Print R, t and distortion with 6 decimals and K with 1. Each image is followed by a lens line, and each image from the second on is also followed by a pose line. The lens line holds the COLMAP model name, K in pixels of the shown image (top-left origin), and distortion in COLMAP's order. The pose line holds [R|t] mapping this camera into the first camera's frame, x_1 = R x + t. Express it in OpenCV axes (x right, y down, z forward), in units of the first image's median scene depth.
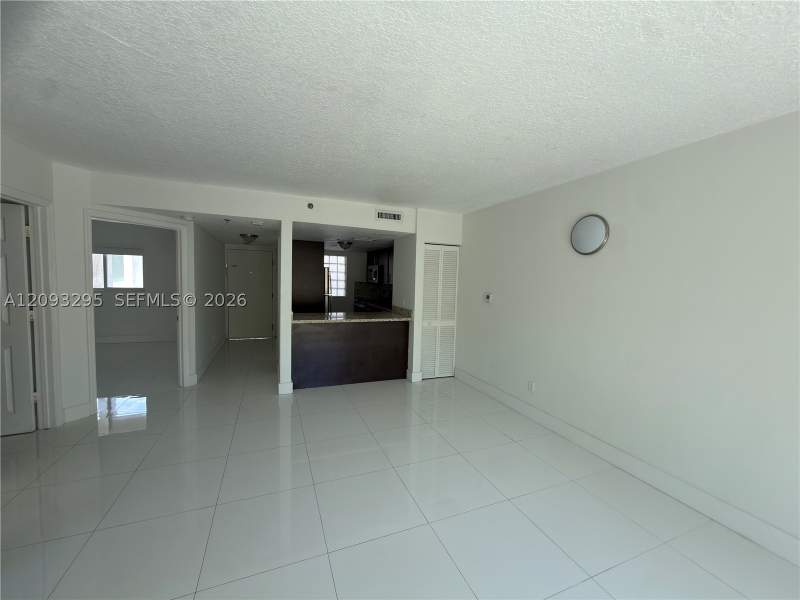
lens RADIAL K [[317.6, 0, 400.0], [0, 317.6, 300.0], [0, 0, 1]] dist [-0.001076, 0.000074]
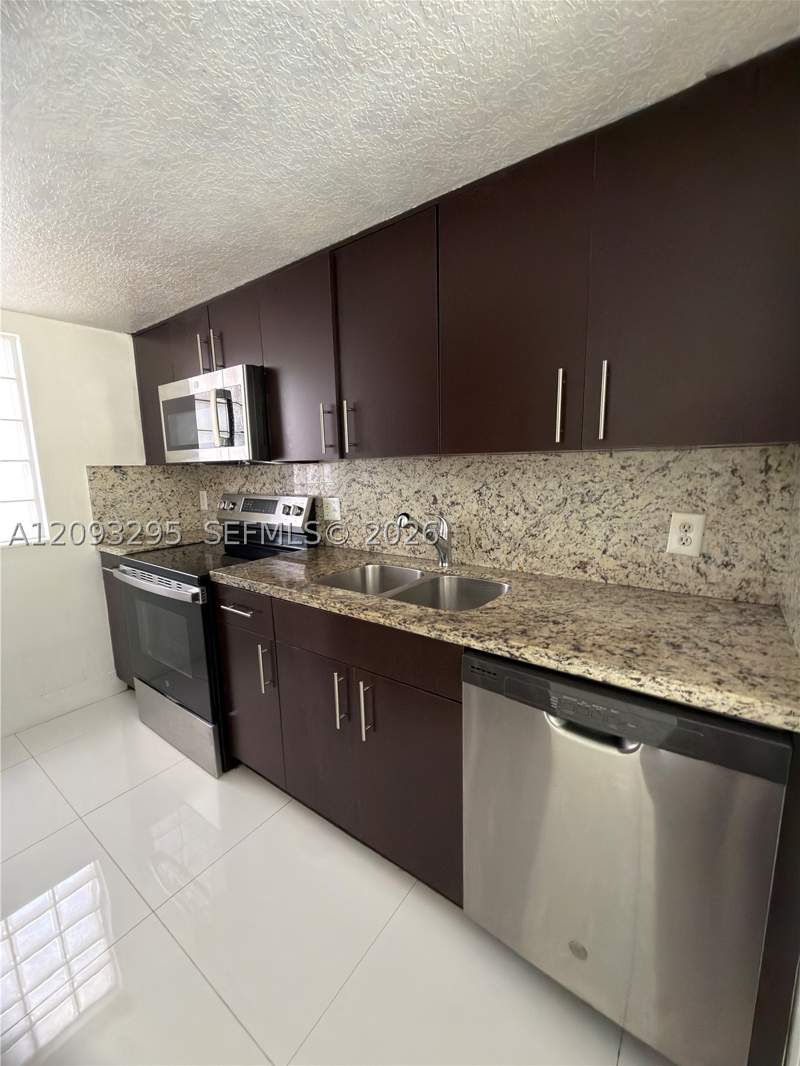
lens RADIAL K [[423.2, 0, 400.0], [0, 423.2, 533.0], [0, 0, 1]] dist [-0.001076, 0.000074]
pose [[0.847831, -0.131827, 0.513618, -0.119254], [0.080472, 0.989373, 0.121100, -0.029699], [-0.524124, -0.061340, 0.849430, 0.647608]]
